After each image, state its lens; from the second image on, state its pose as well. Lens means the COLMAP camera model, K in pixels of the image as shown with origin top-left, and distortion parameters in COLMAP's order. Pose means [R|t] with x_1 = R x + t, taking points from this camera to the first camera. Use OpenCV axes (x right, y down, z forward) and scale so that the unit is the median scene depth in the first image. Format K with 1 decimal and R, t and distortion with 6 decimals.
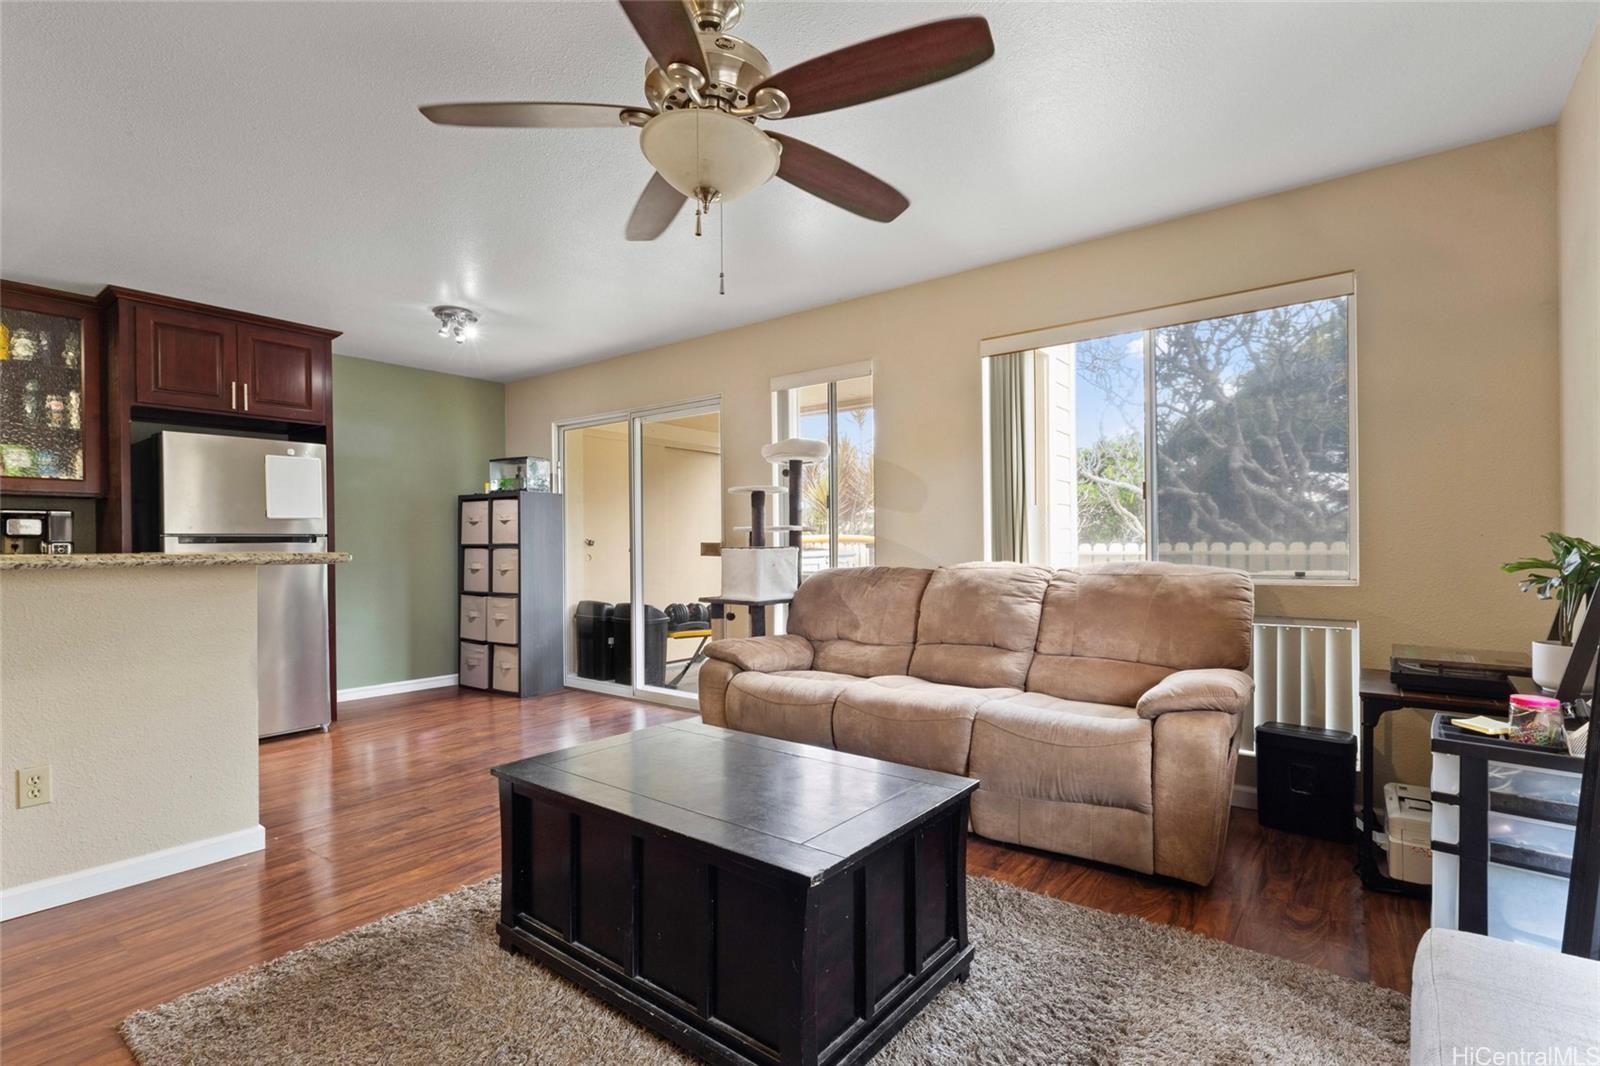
lens RADIAL K [[745.5, 0, 787.7], [0, 745.5, 539.2], [0, 0, 1]] dist [0.002098, 0.001566]
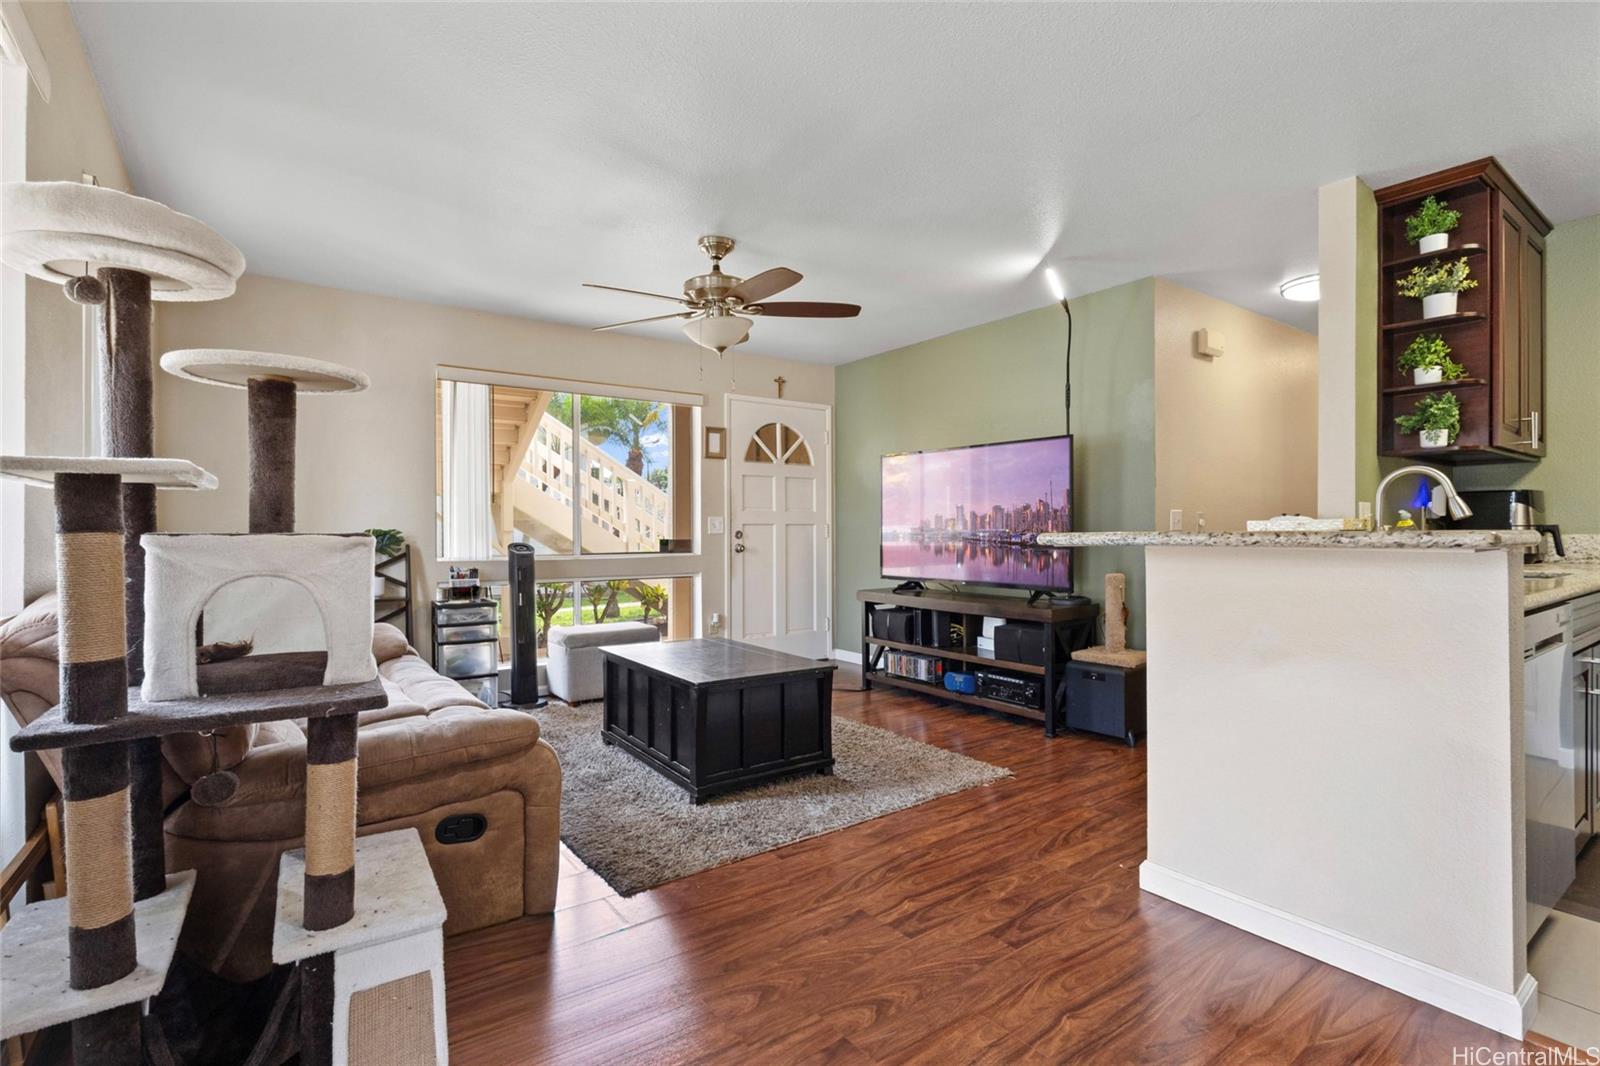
lens RADIAL K [[745.5, 0, 806.9], [0, 745.5, 530.7], [0, 0, 1]] dist [0.002098, 0.001566]
pose [[-0.963399, 0.013065, 0.267752, -0.387644], [0.011252, 0.999902, -0.008306, 0.012469], [-0.267834, -0.004990, -0.963452, 1.296807]]
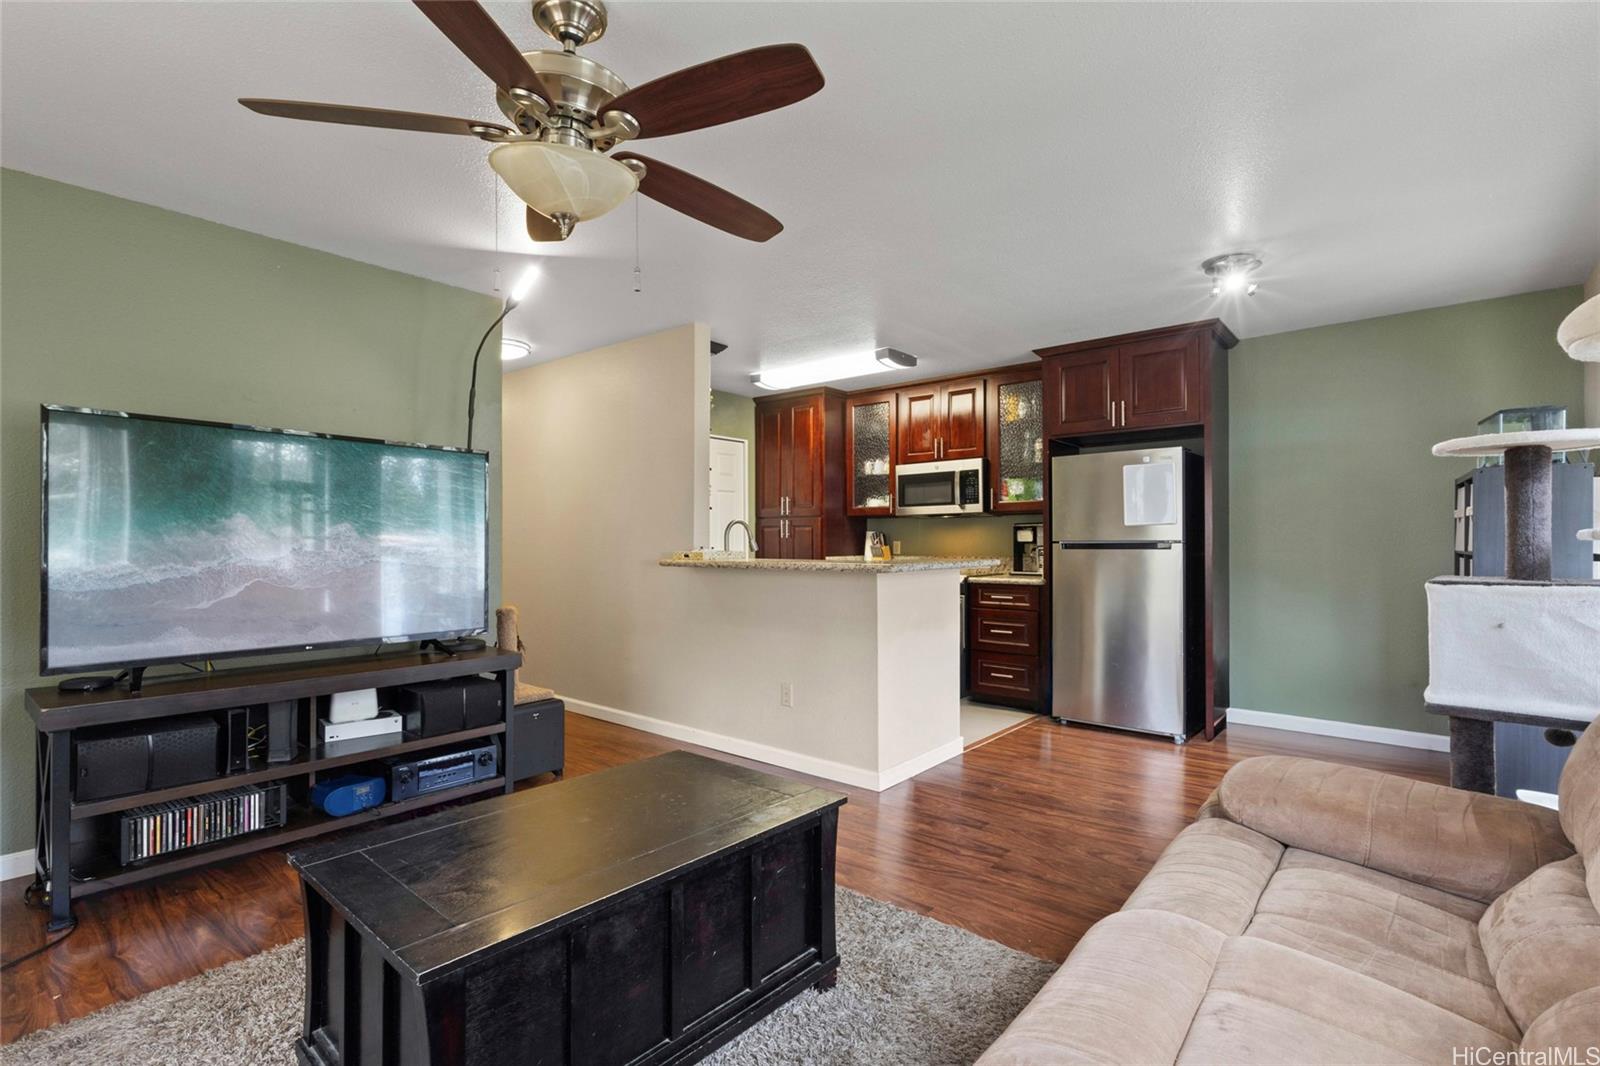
lens RADIAL K [[745.5, 0, 796.1], [0, 745.5, 542.9], [0, 0, 1]] dist [0.002098, 0.001566]
pose [[-0.037624, 0.004329, -0.999283, 0.396535], [0.008789, 0.999953, 0.004001, -0.013140], [0.999253, -0.008632, -0.037660, 0.619242]]
